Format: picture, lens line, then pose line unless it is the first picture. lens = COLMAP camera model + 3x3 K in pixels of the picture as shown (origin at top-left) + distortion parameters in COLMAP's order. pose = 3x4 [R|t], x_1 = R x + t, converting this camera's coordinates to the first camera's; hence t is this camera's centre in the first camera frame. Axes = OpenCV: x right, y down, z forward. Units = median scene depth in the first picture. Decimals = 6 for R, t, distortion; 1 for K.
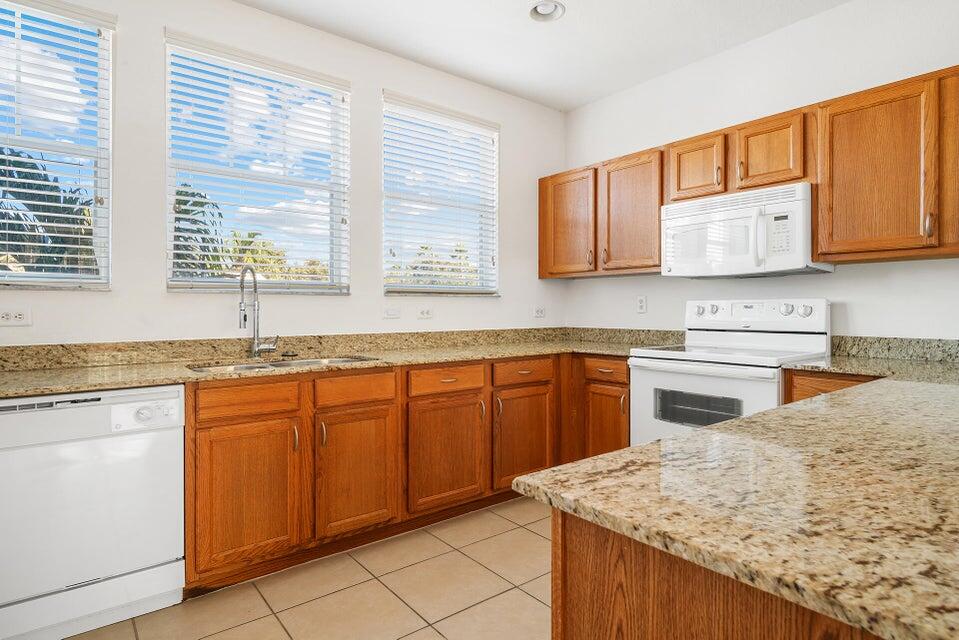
lens RADIAL K [[525.7, 0, 474.3], [0, 525.7, 310.5], [0, 0, 1]] dist [-0.003465, -0.001629]
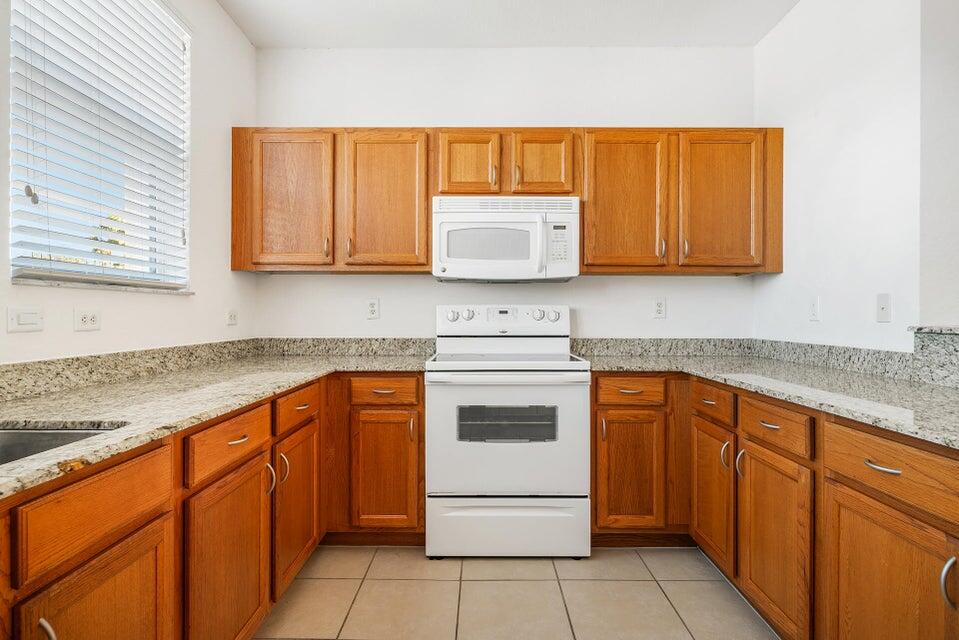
lens RADIAL K [[533.6, 0, 476.4], [0, 533.6, 317.0], [0, 0, 1]] dist [-0.005762, 0.000439]
pose [[0.619591, -0.001031, 0.784924, -0.298666], [-0.000858, 0.999998, 0.001991, 0.000224], [-0.784924, -0.001907, 0.619589, 0.396842]]
